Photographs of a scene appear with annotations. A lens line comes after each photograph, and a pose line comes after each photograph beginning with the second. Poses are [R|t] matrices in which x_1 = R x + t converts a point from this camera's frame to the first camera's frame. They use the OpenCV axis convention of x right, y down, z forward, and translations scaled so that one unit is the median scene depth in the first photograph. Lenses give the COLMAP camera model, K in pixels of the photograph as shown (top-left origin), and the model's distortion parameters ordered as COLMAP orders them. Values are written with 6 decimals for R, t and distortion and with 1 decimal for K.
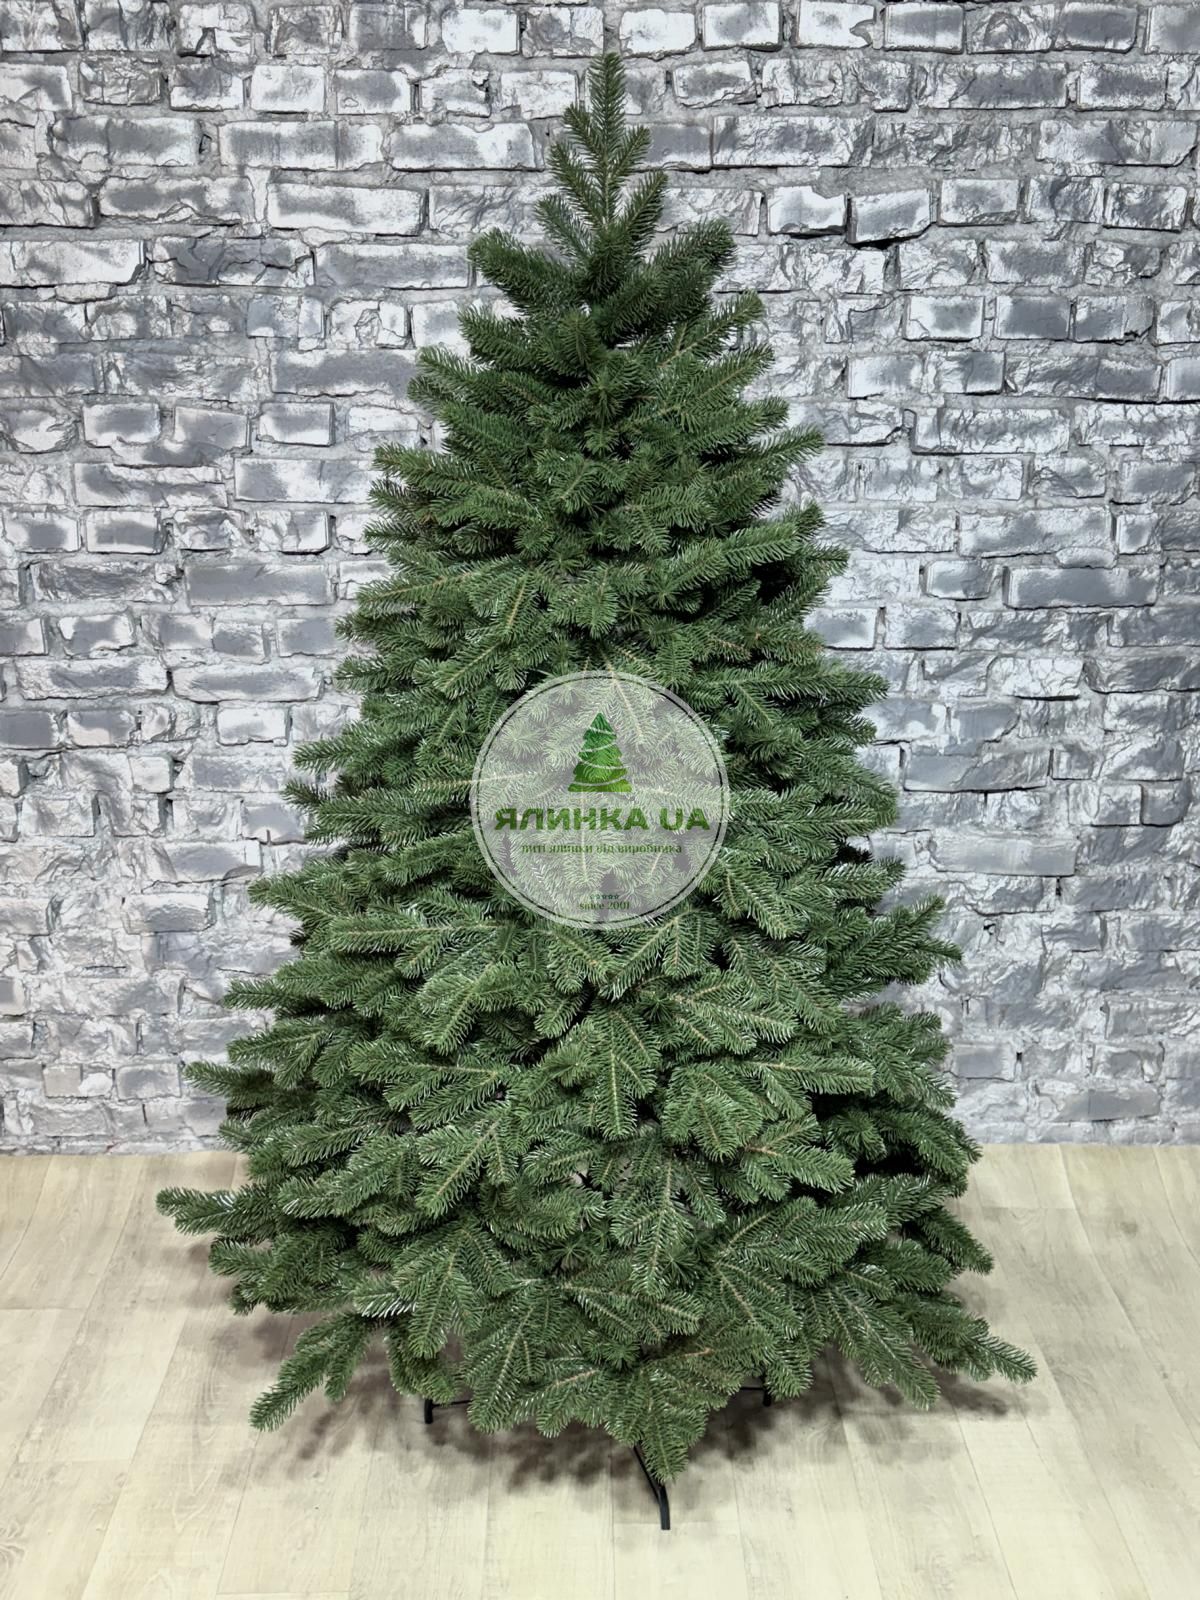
lens RADIAL K [[1692.1, 0, 600.0], [0, 1692.1, 800.0], [0, 0, 1]] dist [0.092736, -0.188713]
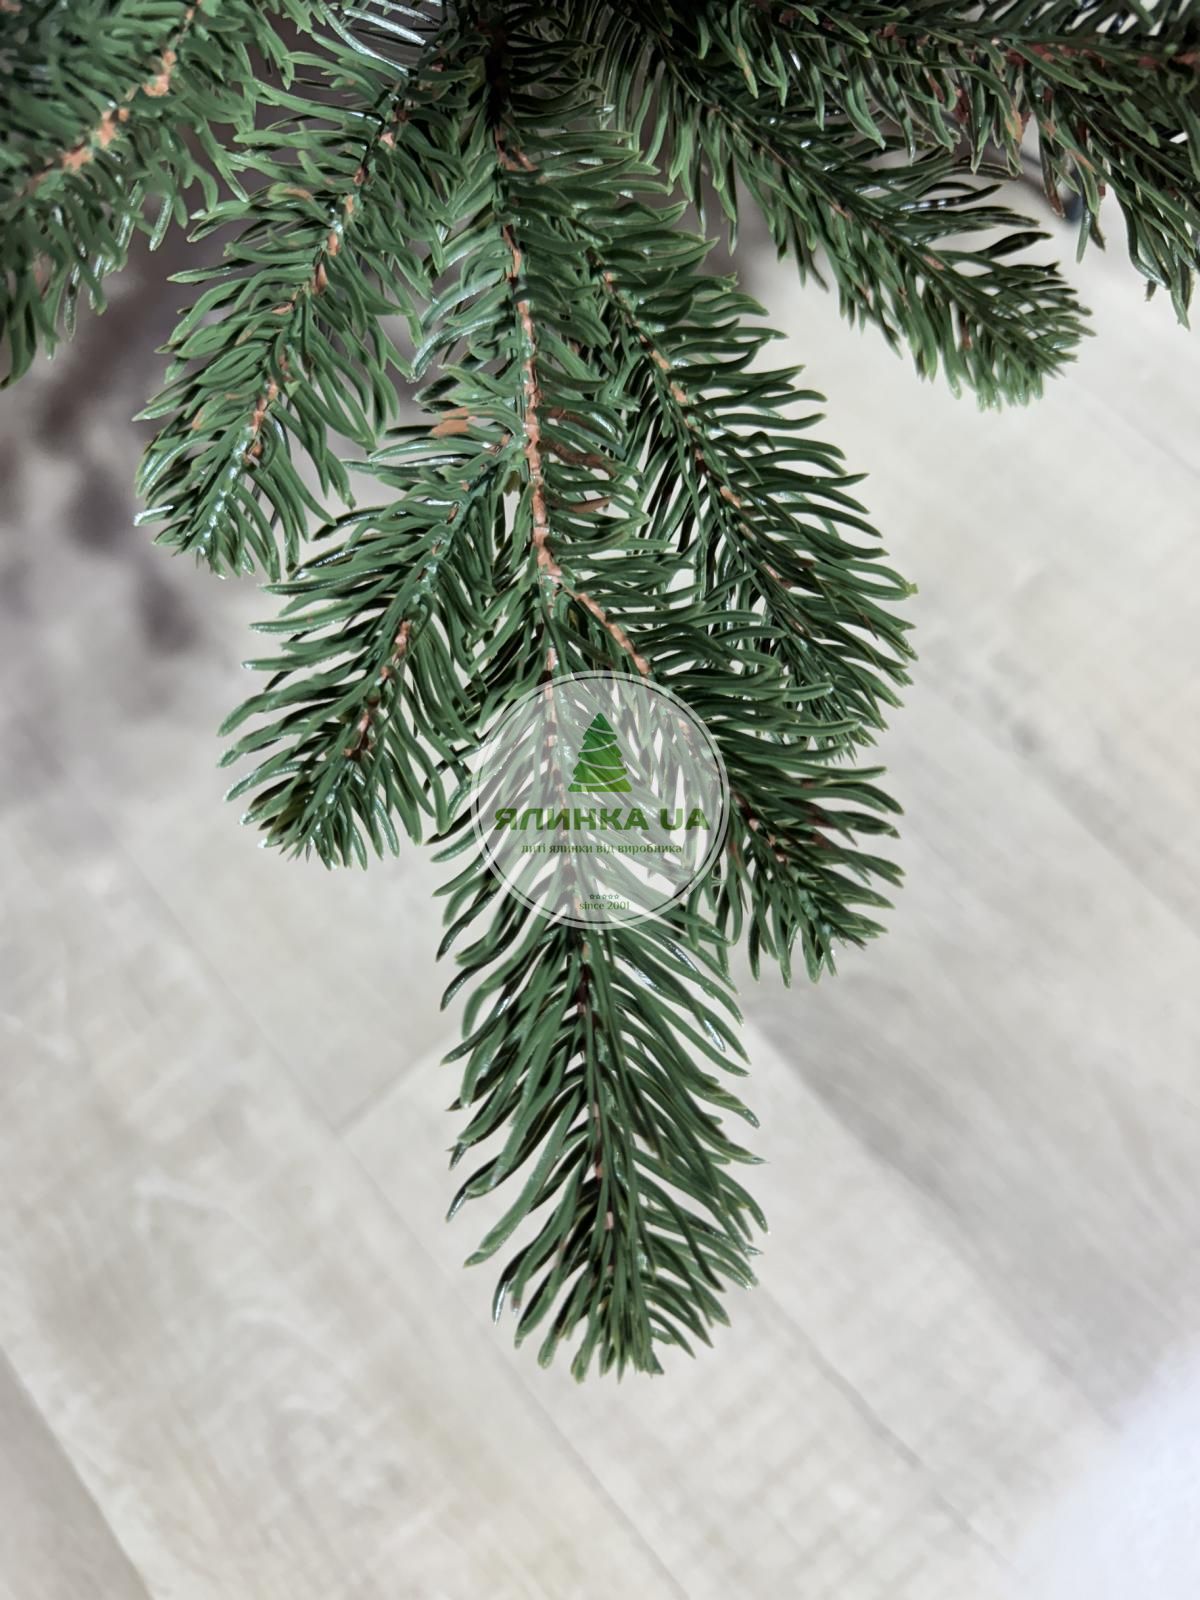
lens RADIAL K [[1131.5, 0, 600.0], [0, 1131.5, 800.0], [0, 0, 1]] dist [-0.055133, -0.001237]
pose [[0.756471, -0.644655, 0.110329, -0.135706], [0.289632, 0.481447, 0.827237, 0.214394], [-0.586400, -0.593826, 0.550913, 0.728036]]
